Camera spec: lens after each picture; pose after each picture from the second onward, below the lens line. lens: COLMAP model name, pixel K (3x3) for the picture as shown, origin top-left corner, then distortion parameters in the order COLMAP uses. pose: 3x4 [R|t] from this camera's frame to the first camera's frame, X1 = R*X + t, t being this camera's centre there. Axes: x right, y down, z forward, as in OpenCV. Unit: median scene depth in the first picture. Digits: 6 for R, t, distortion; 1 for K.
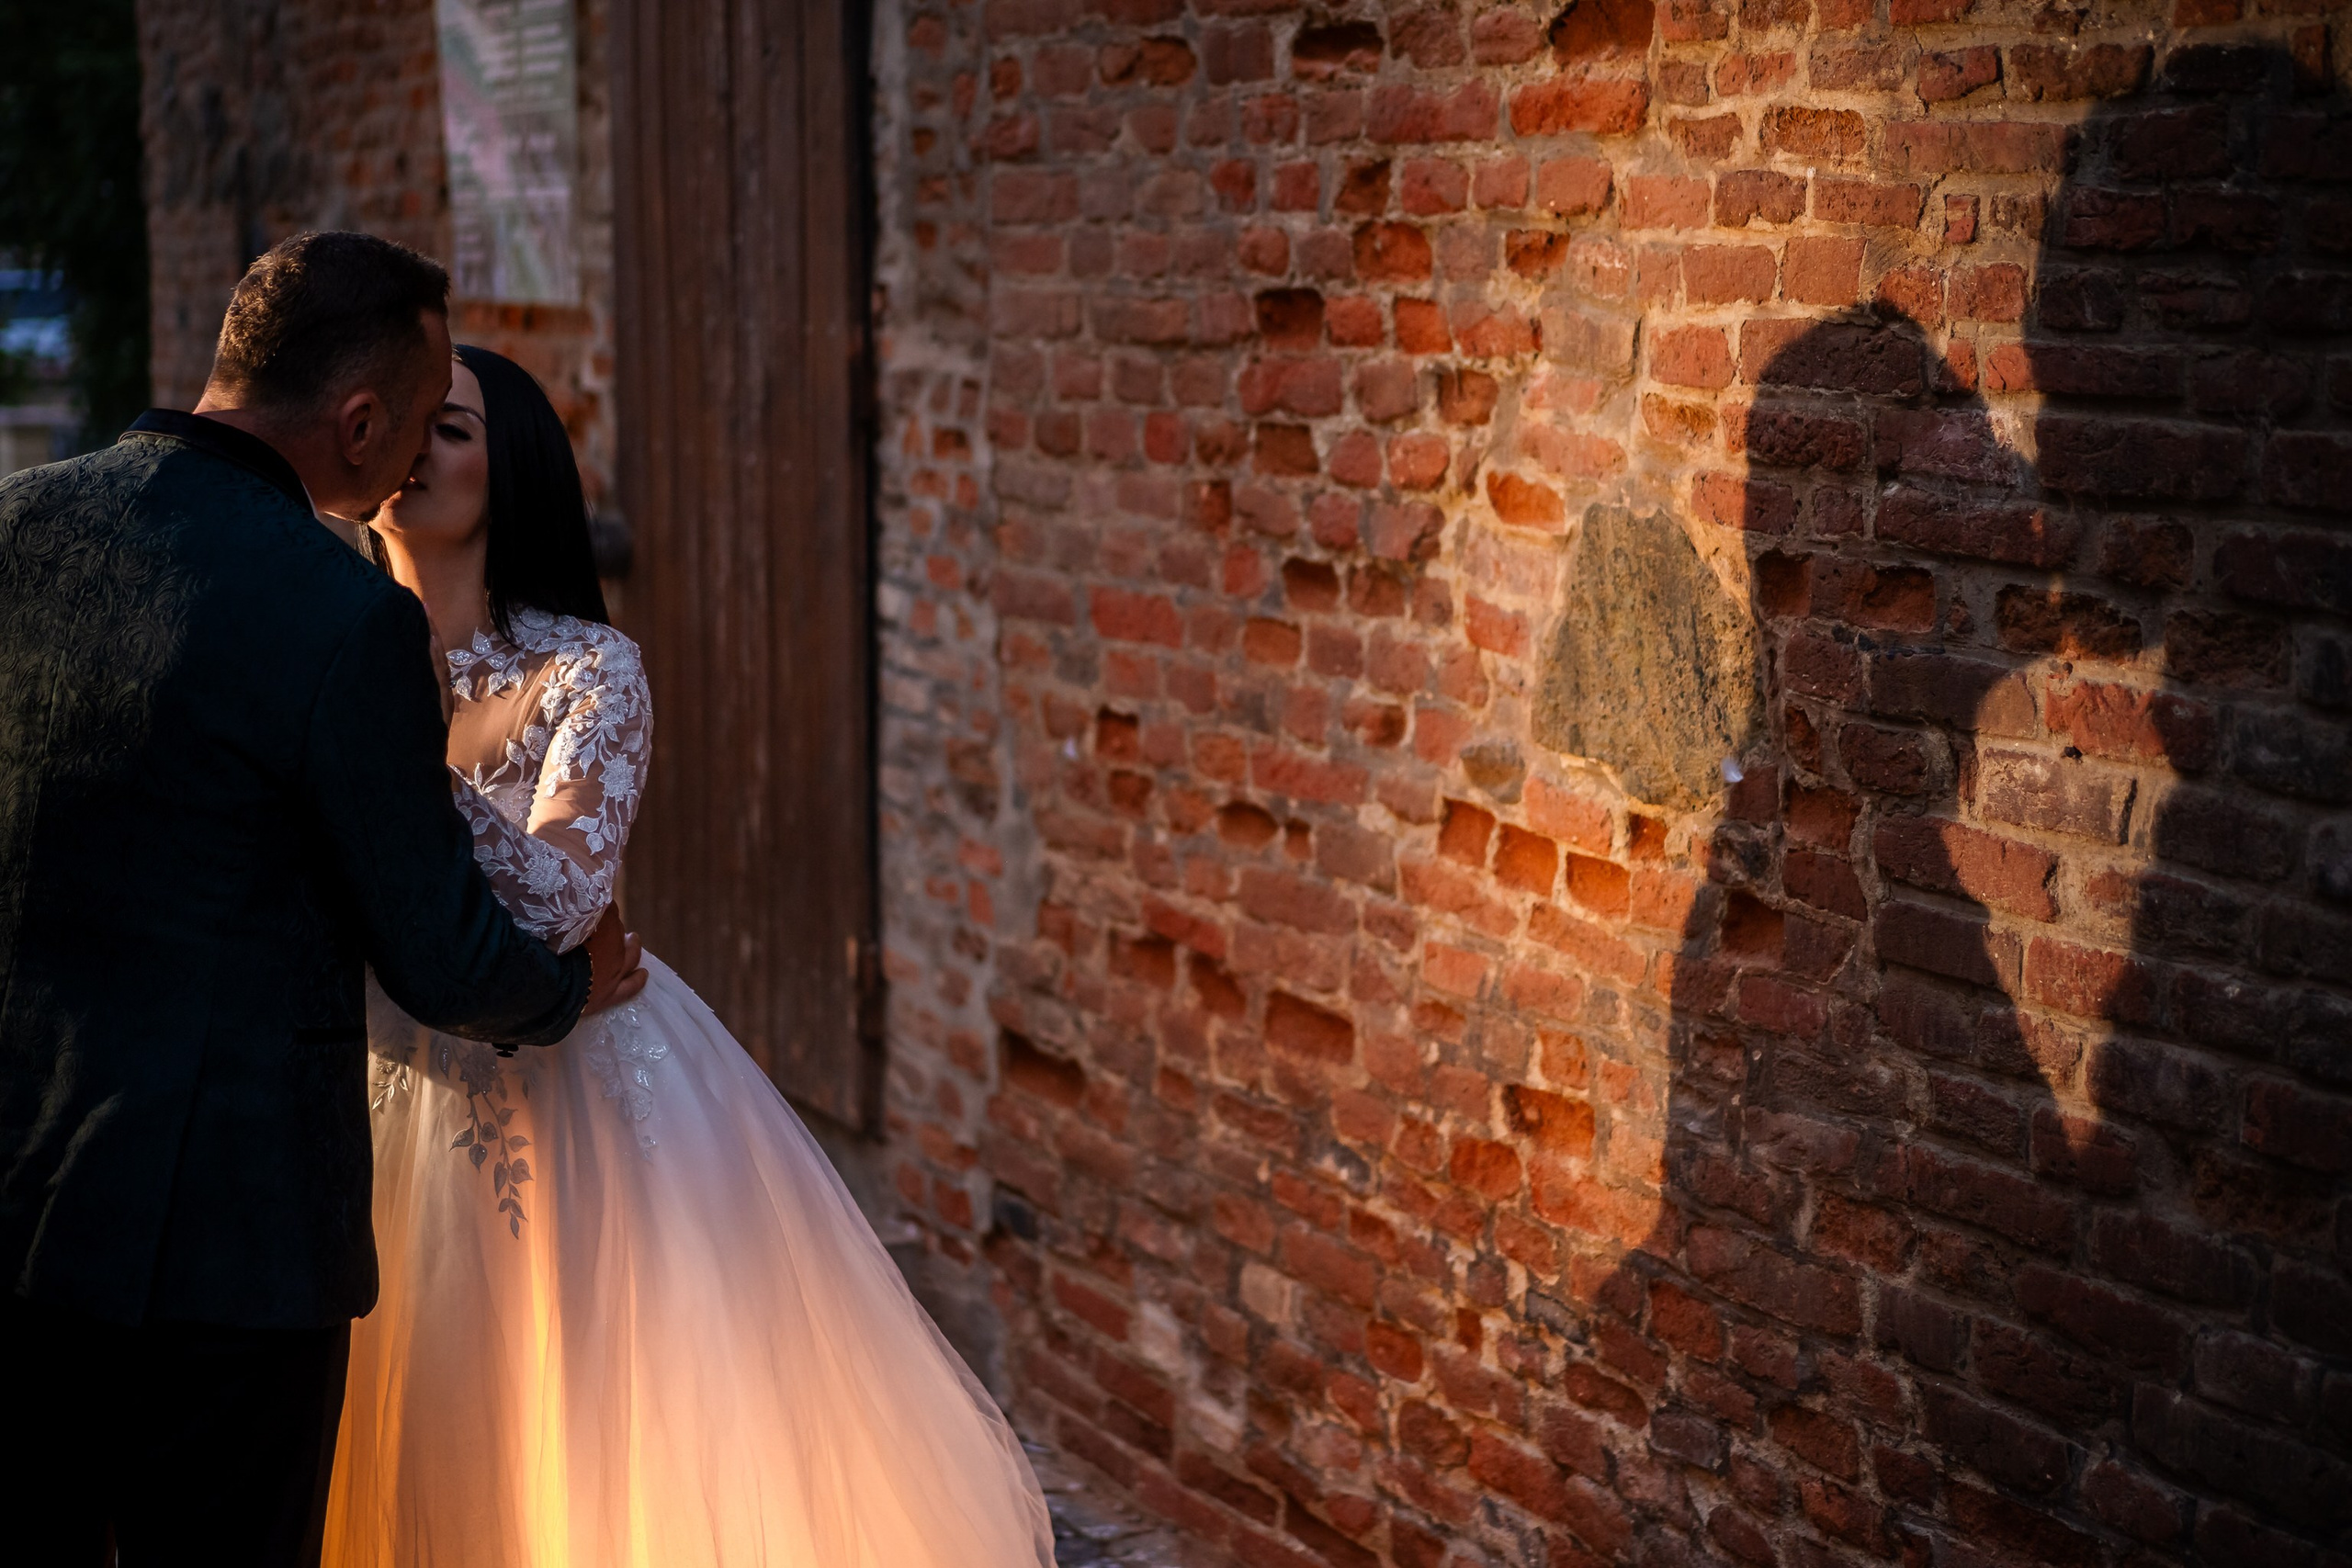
lens RADIAL K [[3990.6, 0, 1175.6], [0, 3990.6, 717.9], [0, 0, 1]] dist [0.055721, -0.806597]
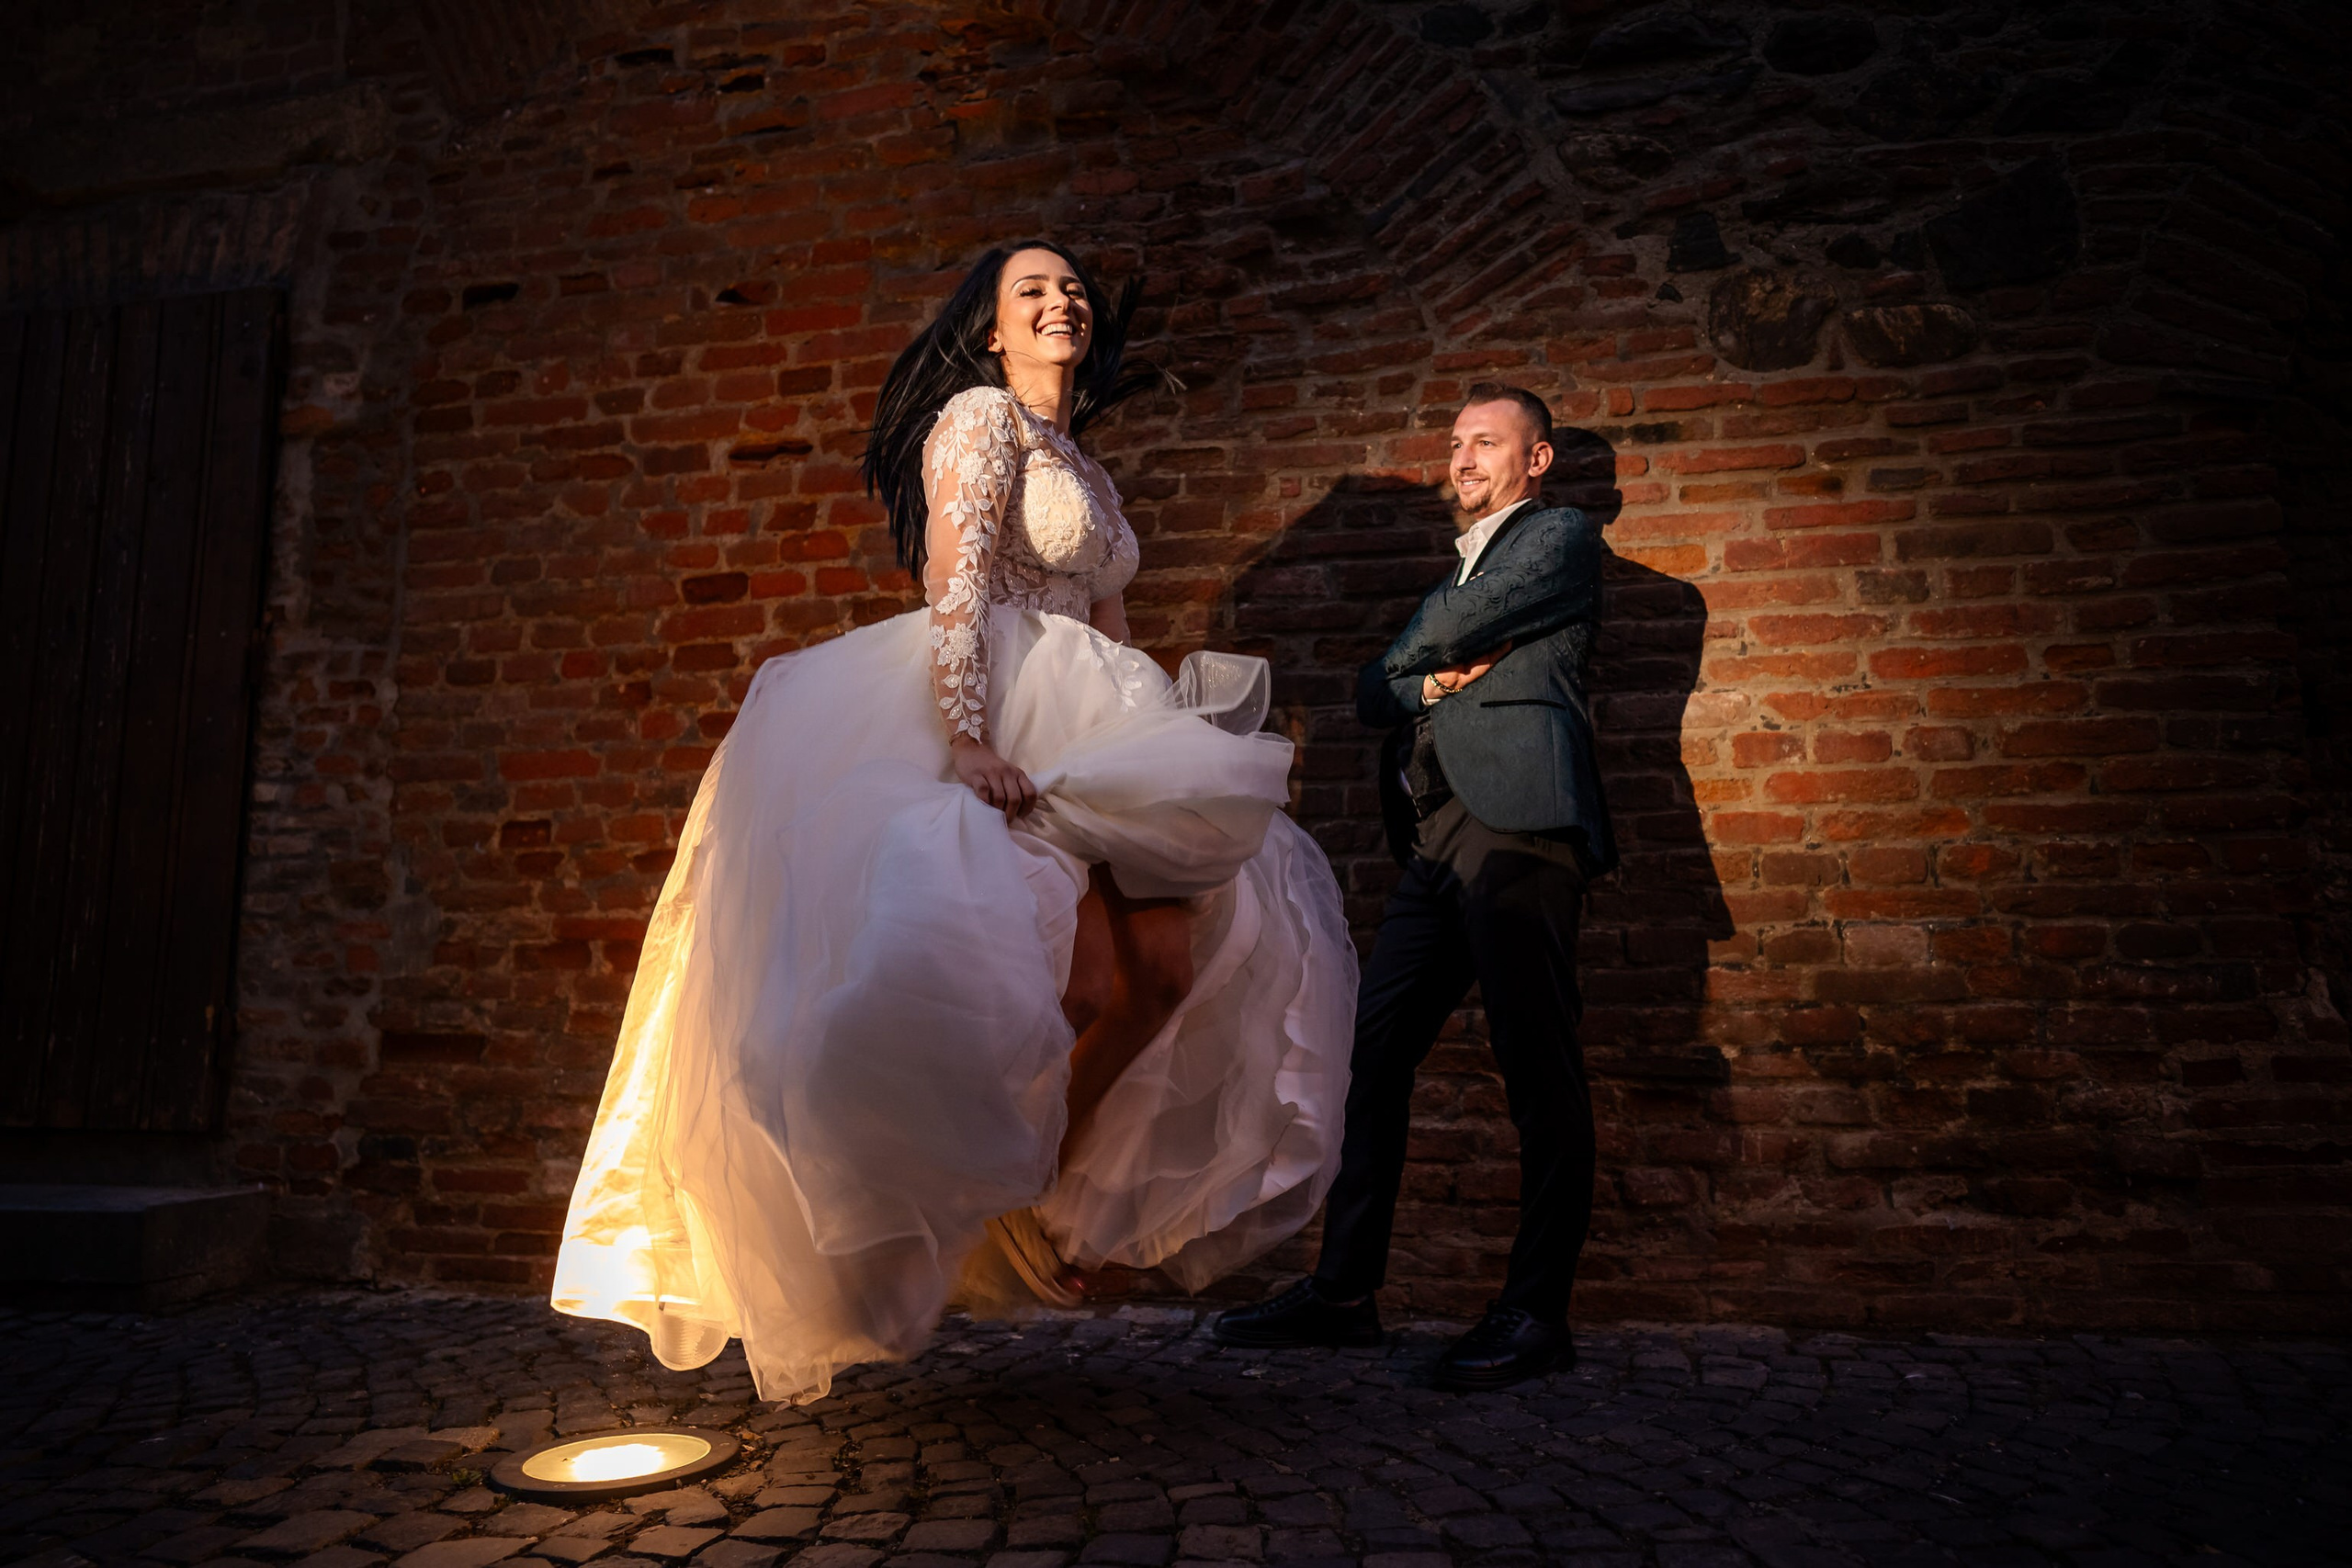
lens RADIAL K [[1647.6, 0, 1171.4], [0, 1647.6, 765.8], [0, 0, 1]] dist [-0.063803, 0.093609]
pose [[0.648411, 0.116353, 0.752347, -0.433472], [0.095392, 0.968045, -0.231926, 0.195570], [-0.755291, 0.222151, 0.616591, 0.387365]]
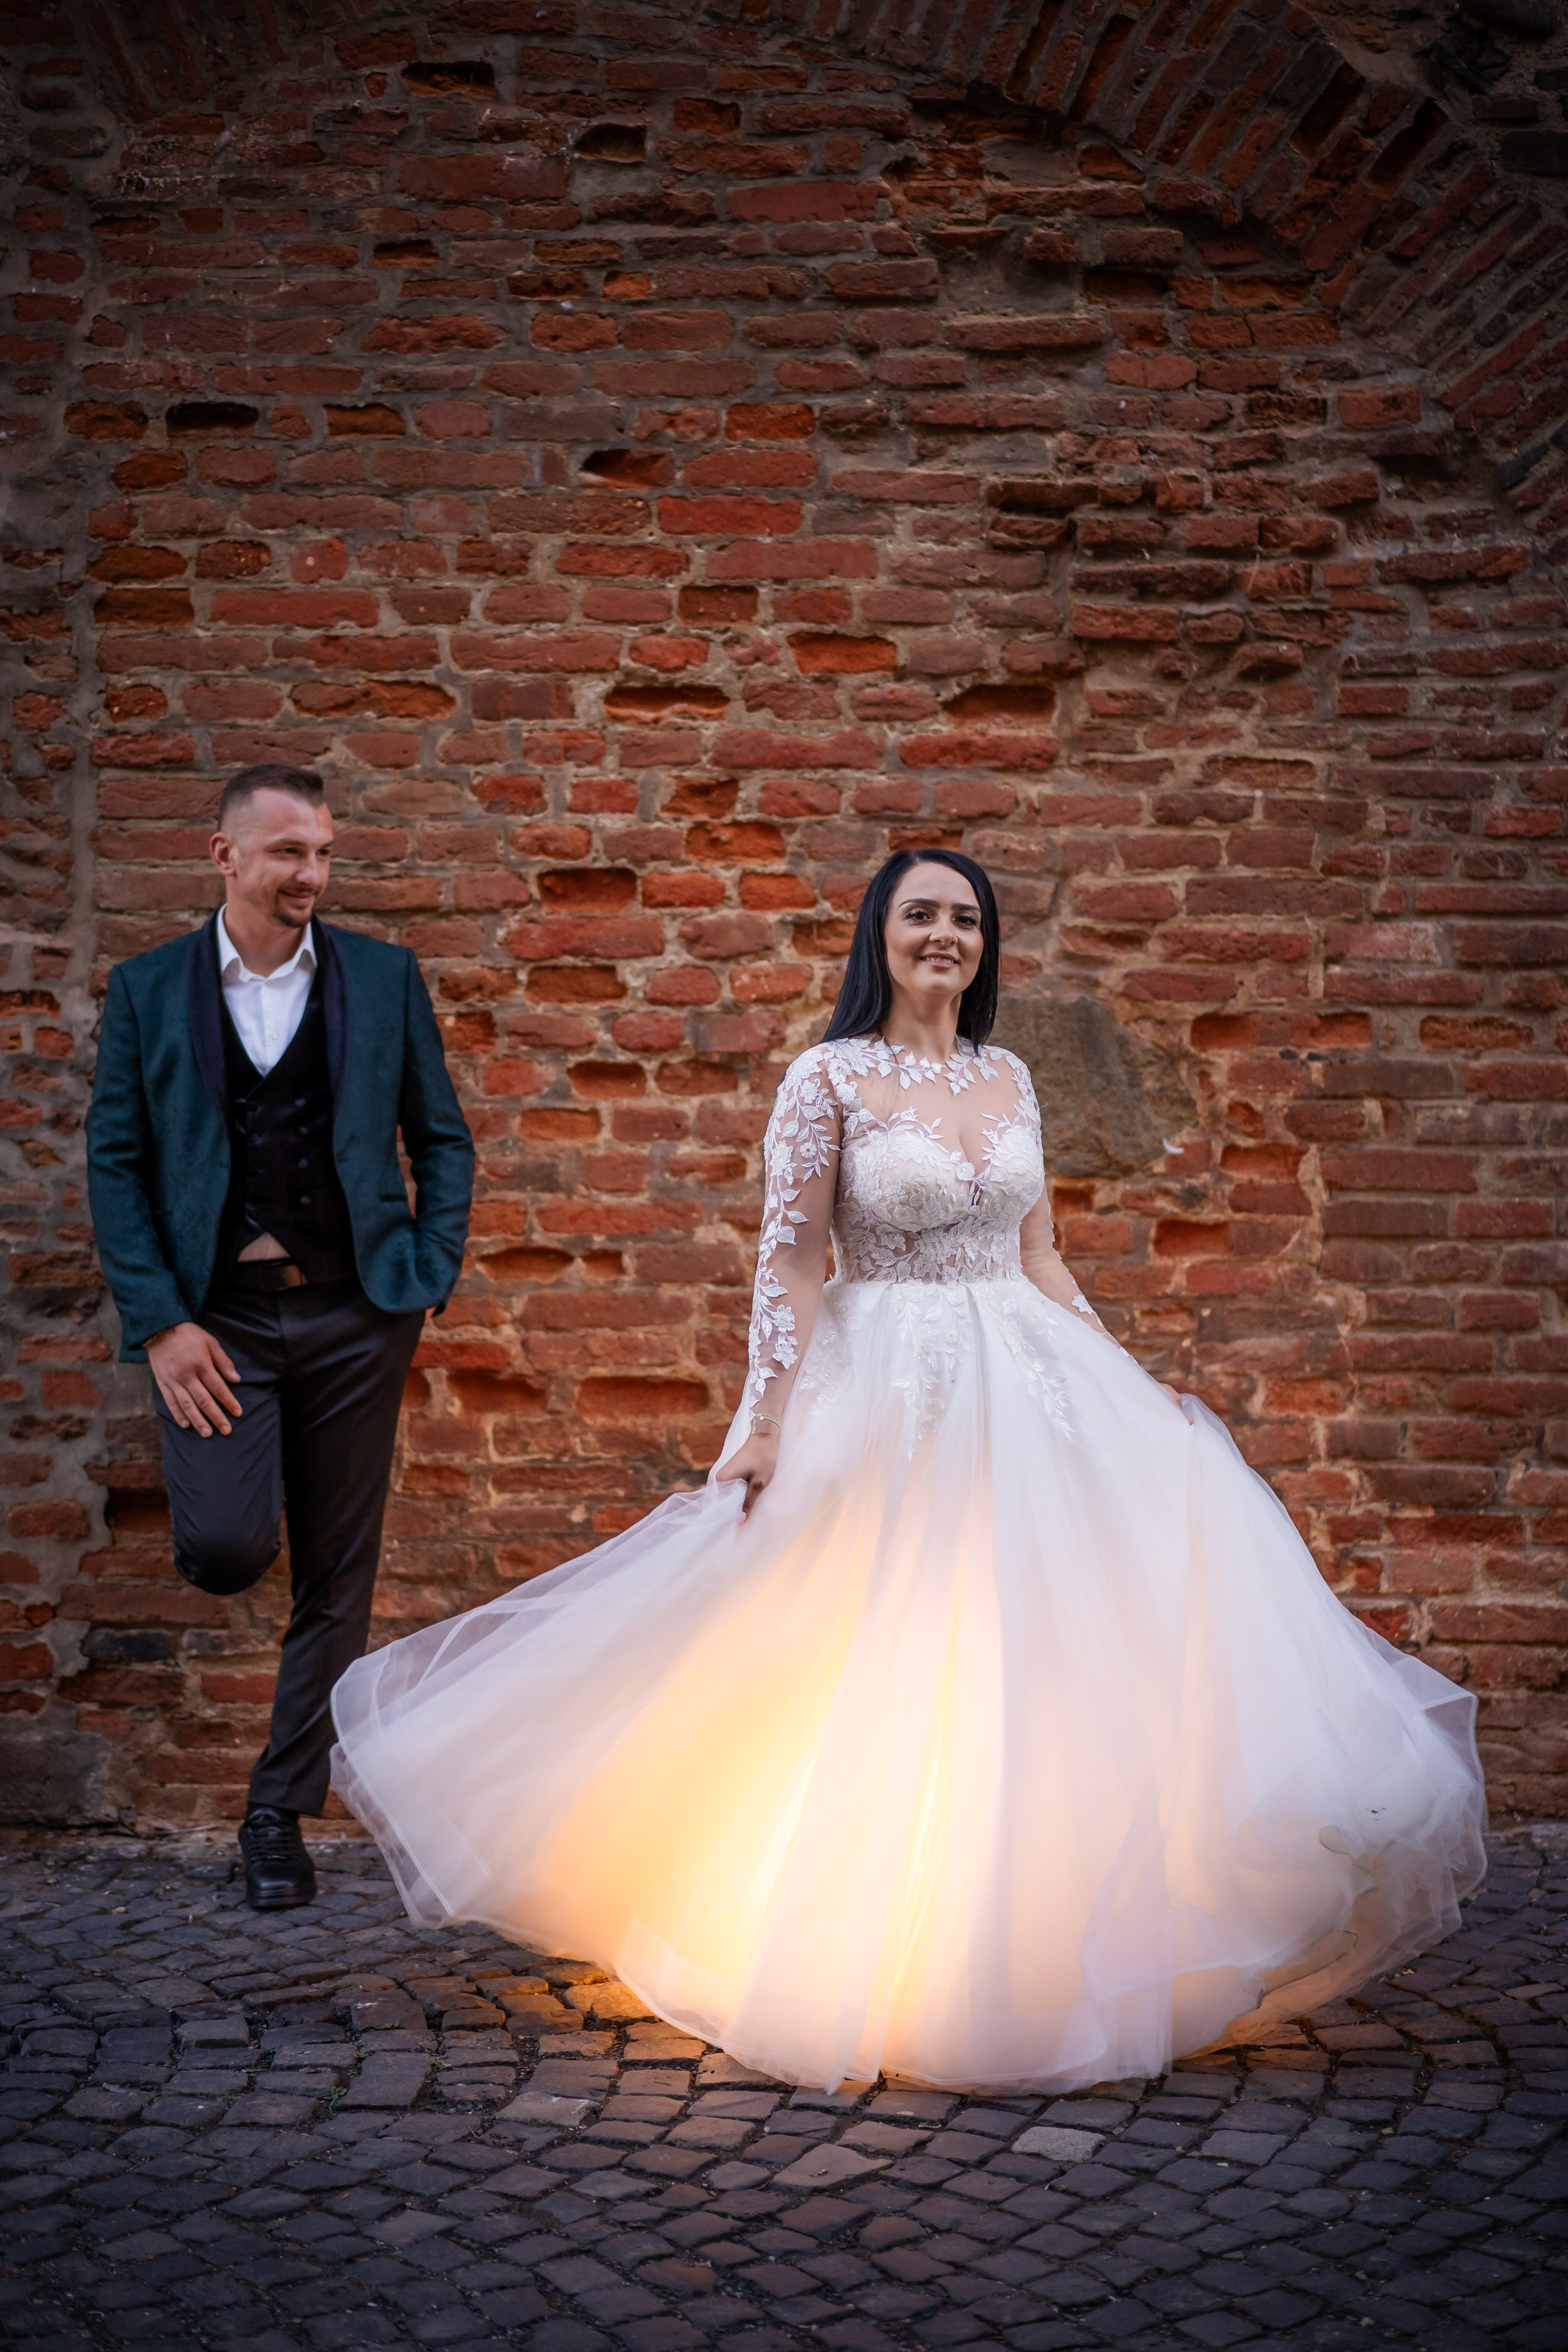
lens RADIAL K [[3681.7, 0, 780.0], [0, 3681.7, 1165.7], [0, 0, 1]] dist [0.057218, -0.770146]
pose [[0.452748, -0.003761, 0.891630, -1.148226], [0.105057, 0.993251, -0.049156, 0.069828], [-0.885428, 0.115927, 0.450088, 0.391077]]
